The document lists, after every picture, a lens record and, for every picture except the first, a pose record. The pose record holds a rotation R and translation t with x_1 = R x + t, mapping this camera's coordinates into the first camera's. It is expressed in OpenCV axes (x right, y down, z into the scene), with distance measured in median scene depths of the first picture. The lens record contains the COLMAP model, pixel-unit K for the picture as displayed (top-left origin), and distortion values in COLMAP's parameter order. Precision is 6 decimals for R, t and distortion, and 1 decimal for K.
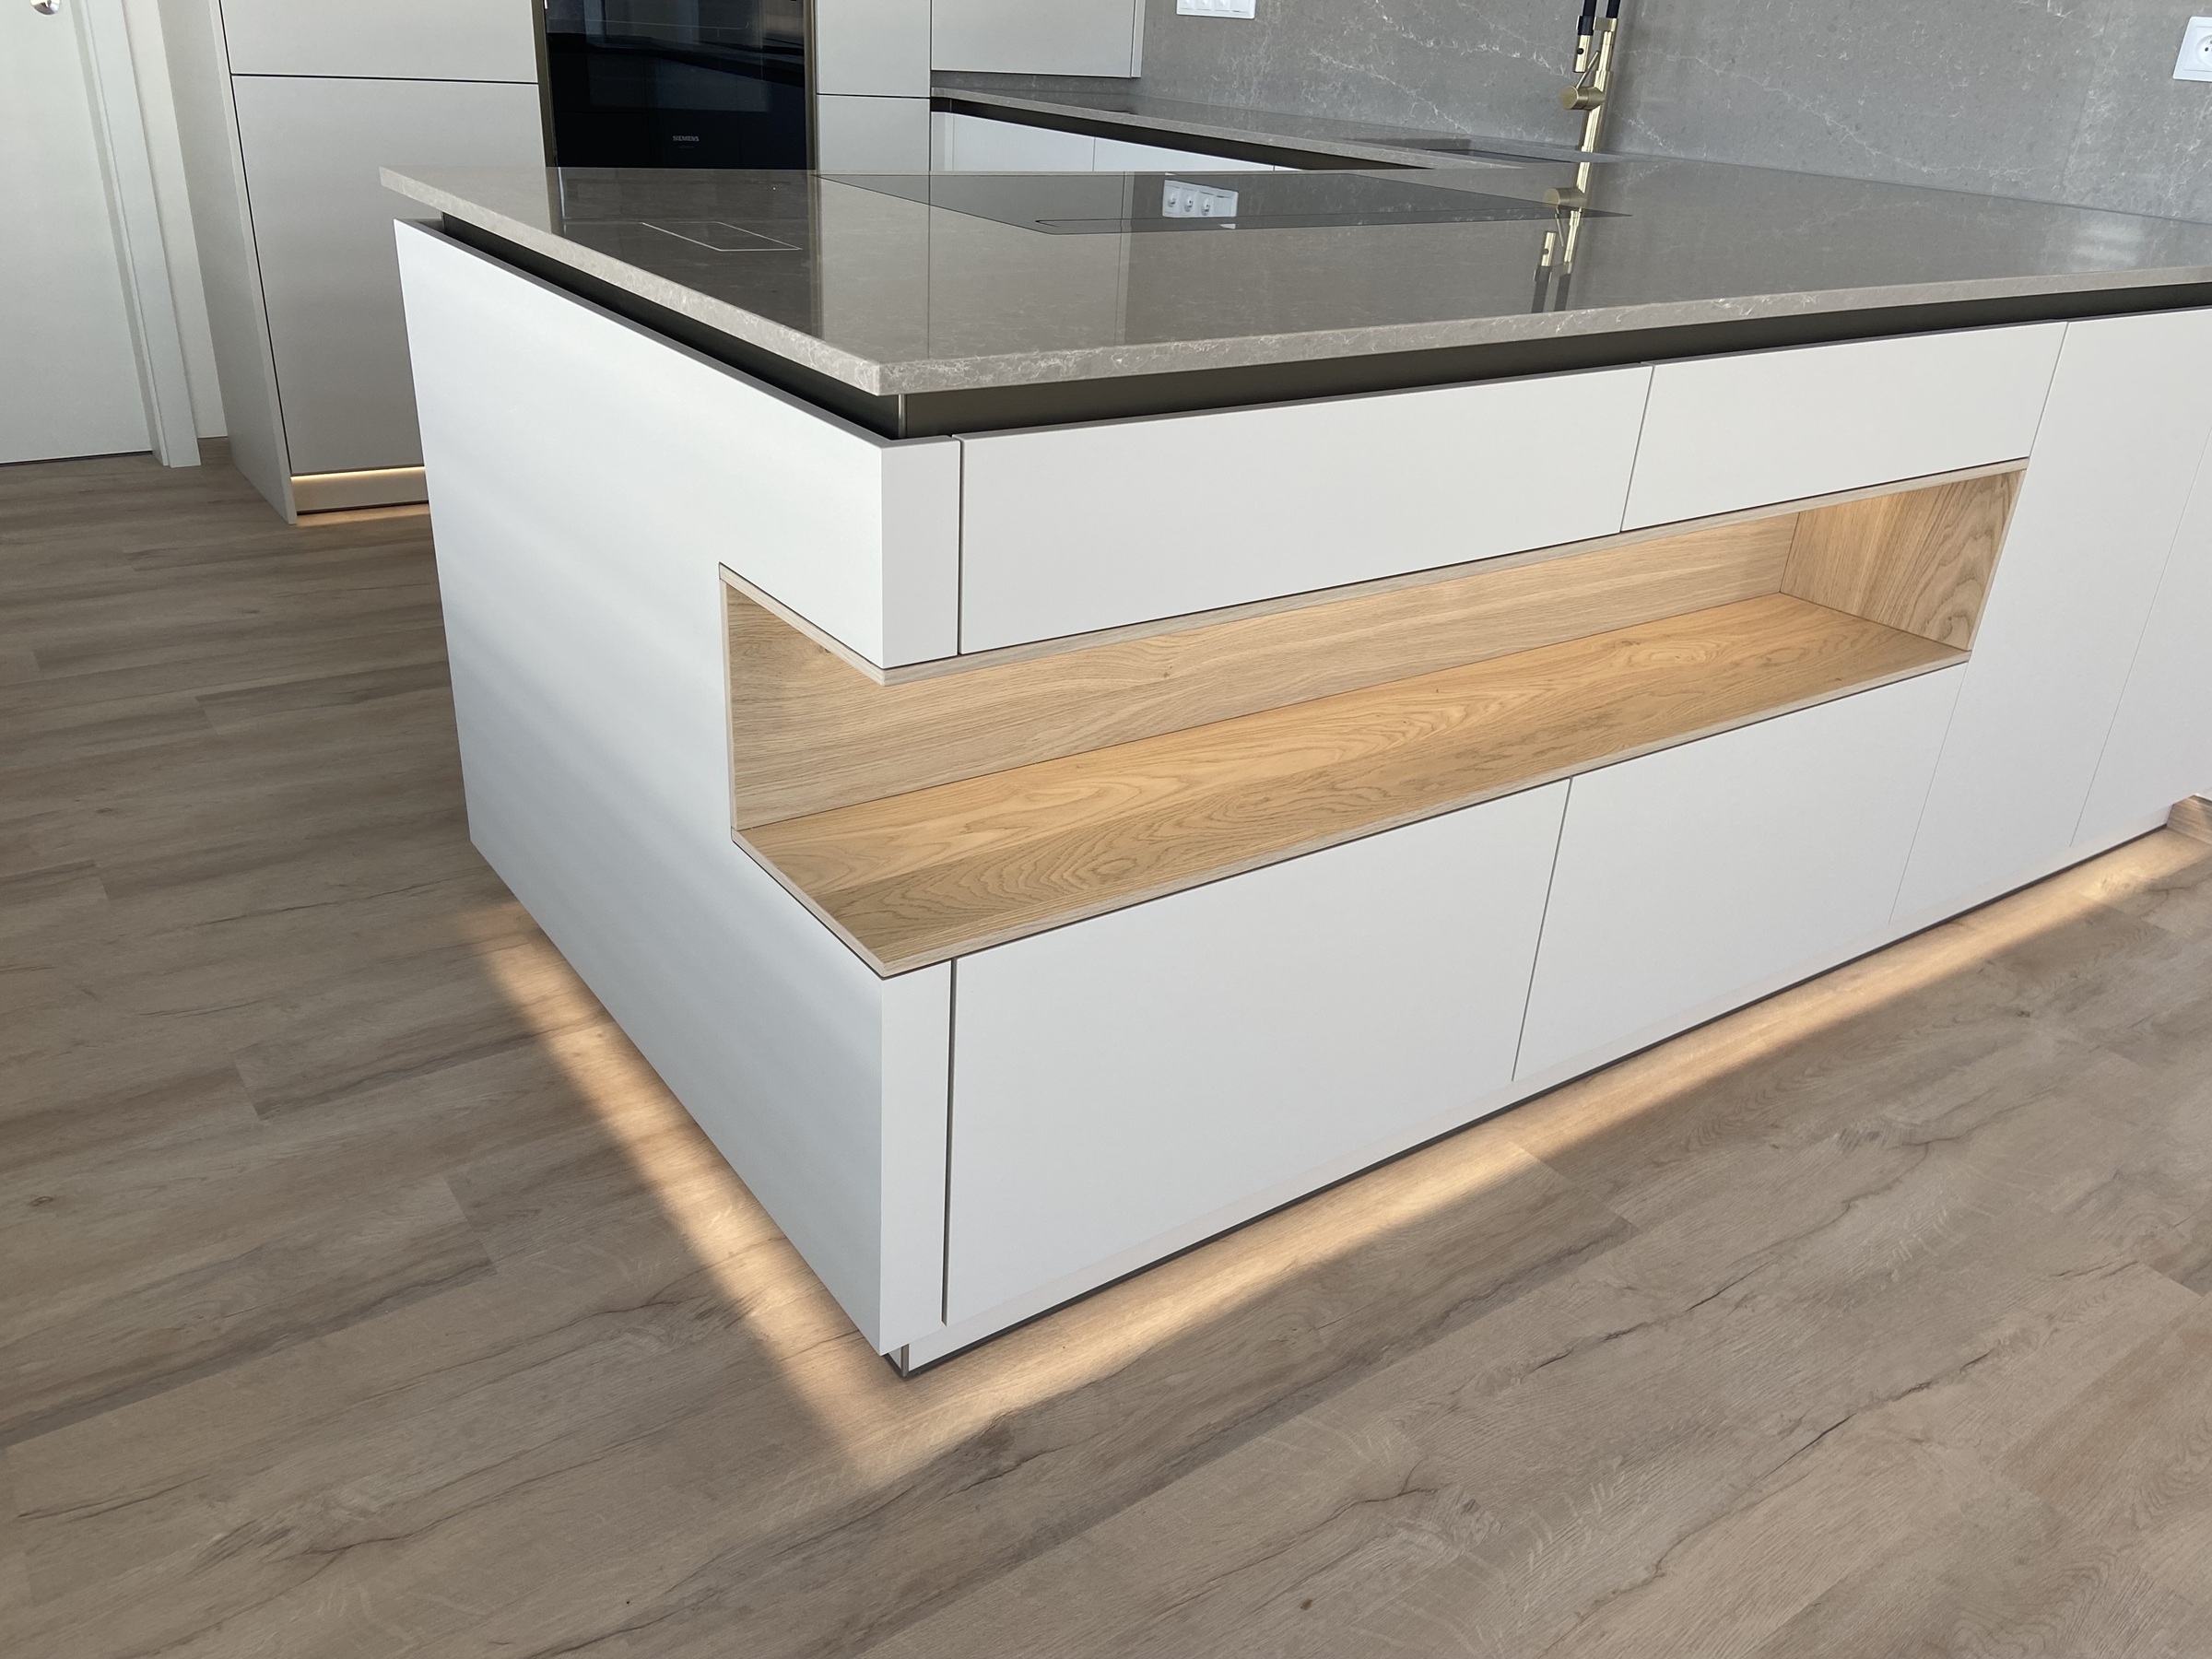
lens RADIAL K [[1687.0, 0, 1092.8], [0, 1687.0, 807.8], [0, 0, 1]] dist [0.124630, -0.169200]
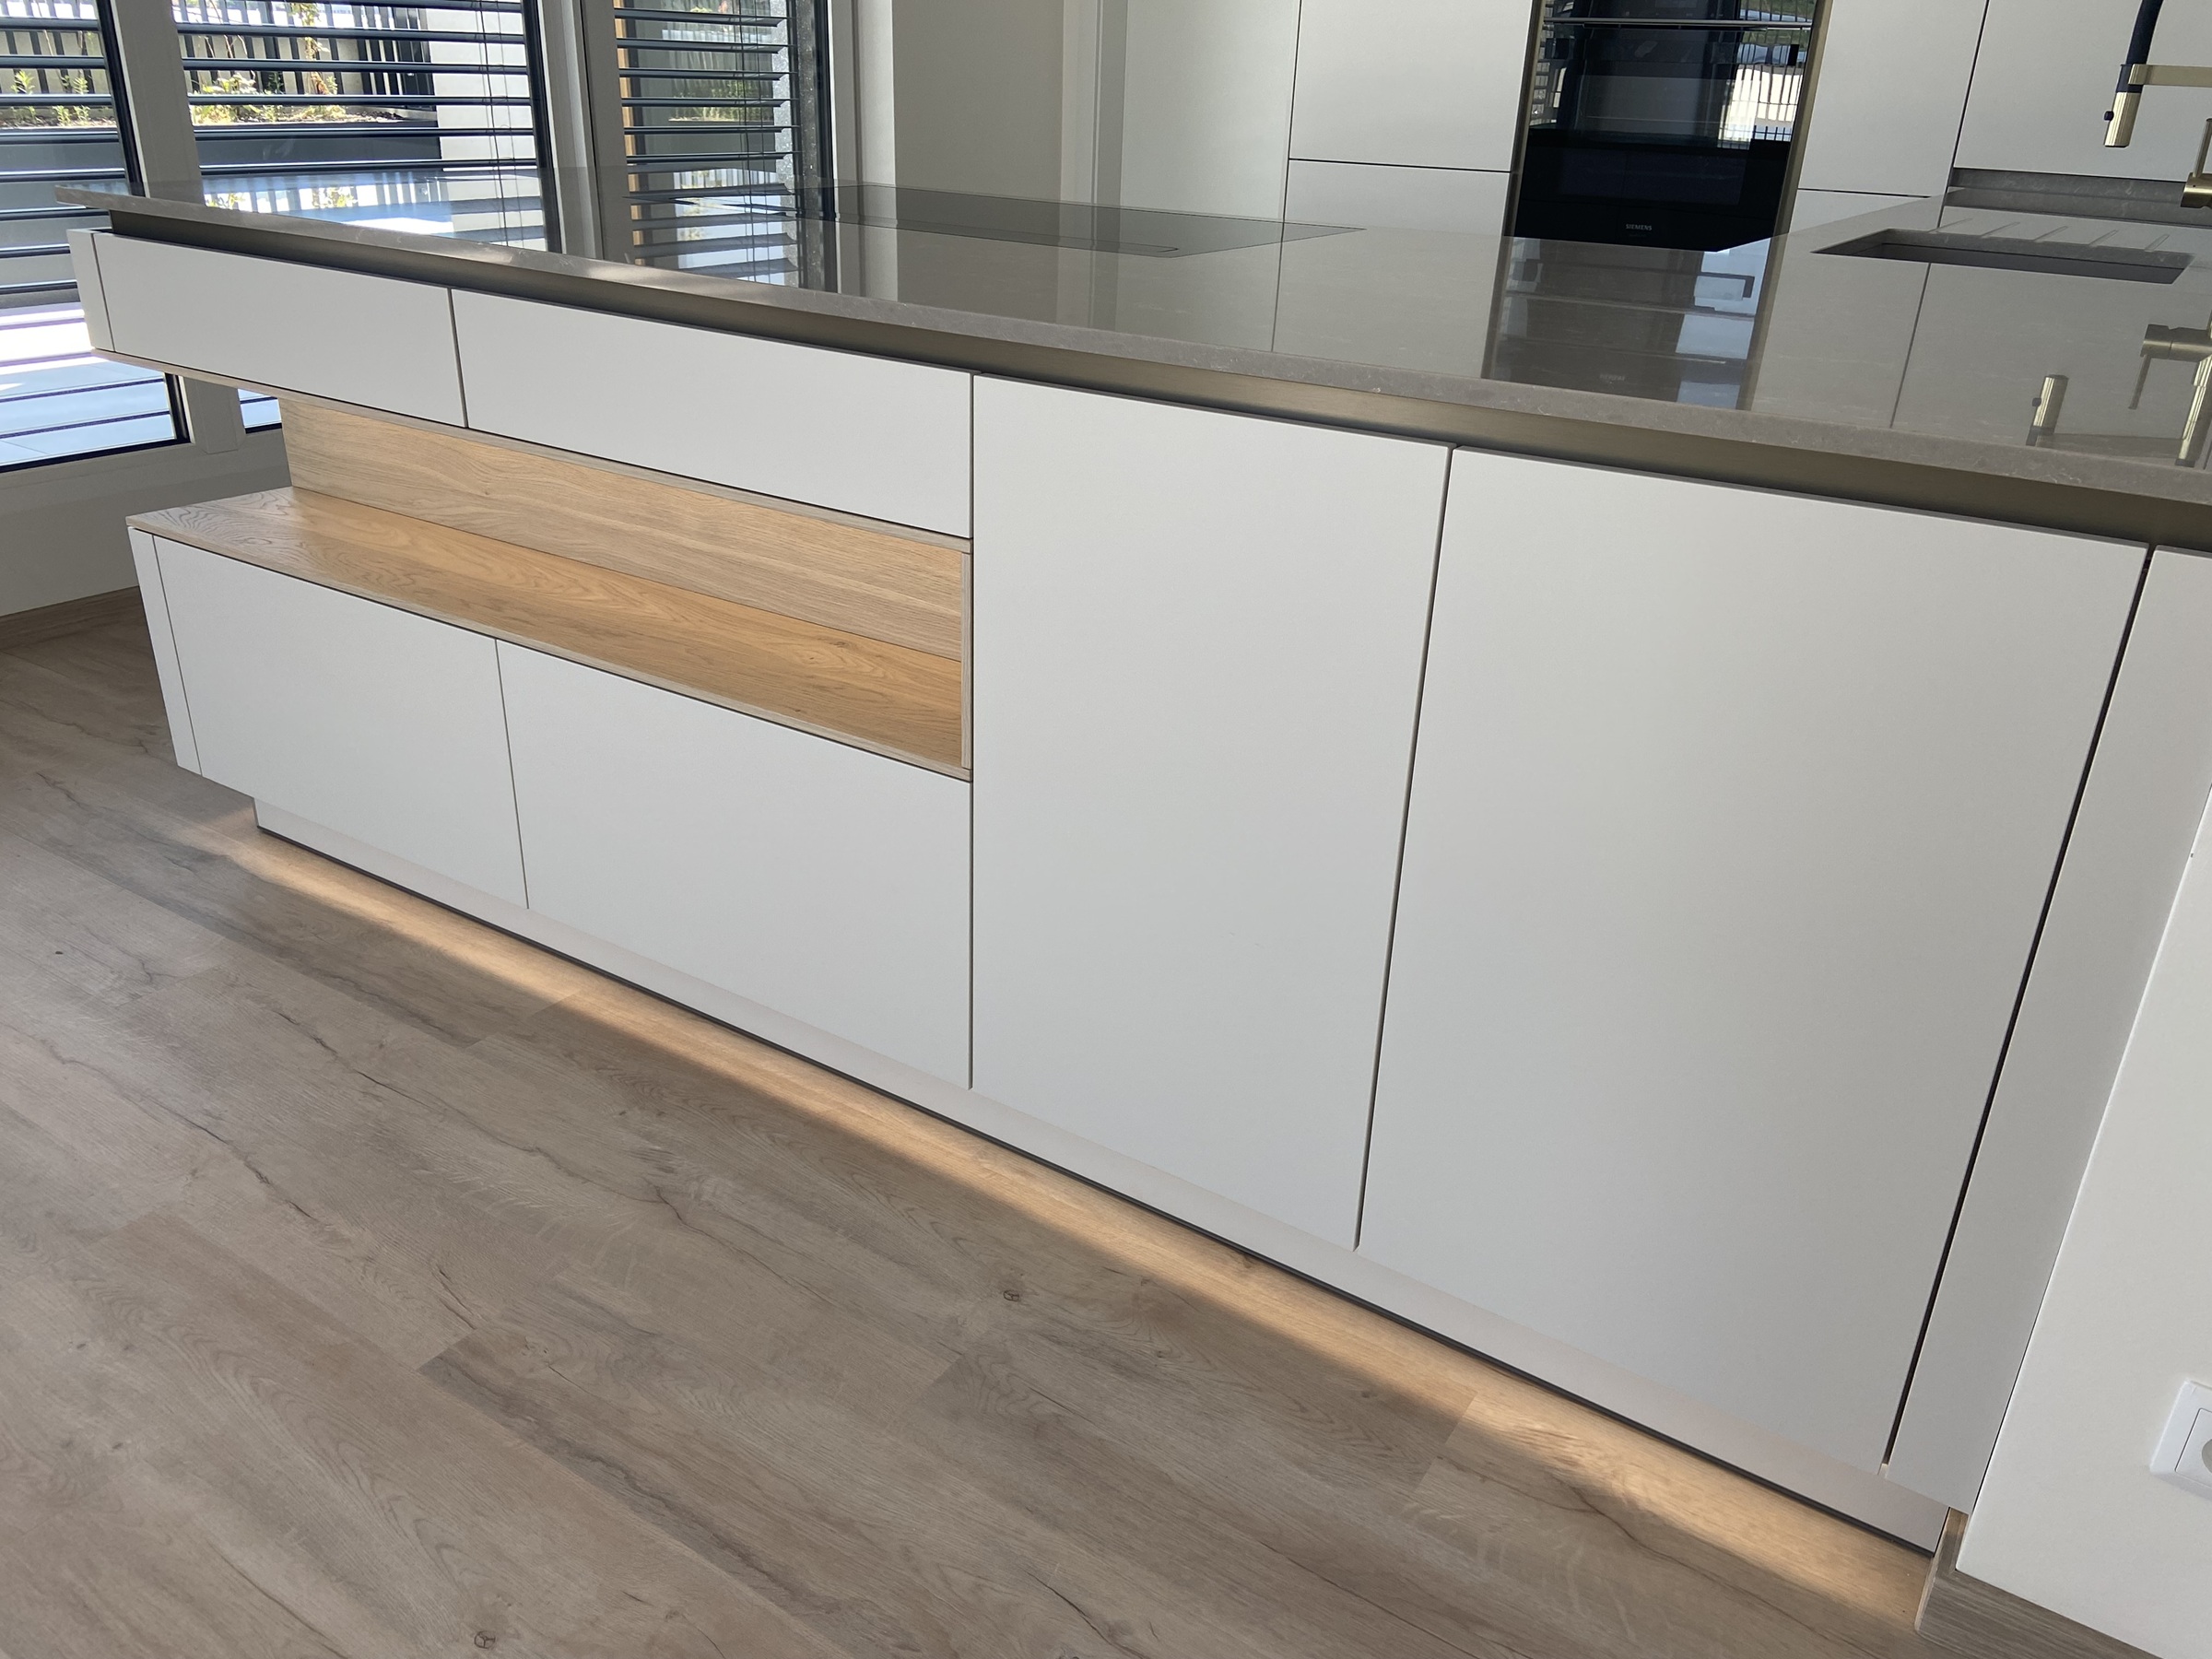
lens RADIAL K [[1687.0, 0, 1092.8], [0, 1687.0, 807.8], [0, 0, 1]] dist [0.124630, -0.169200]
pose [[0.356452, 0.335620, -0.871953, 1.297196], [-0.409047, 0.895119, 0.177320, -0.253224], [0.840014, 0.293464, 0.456351, 0.710254]]
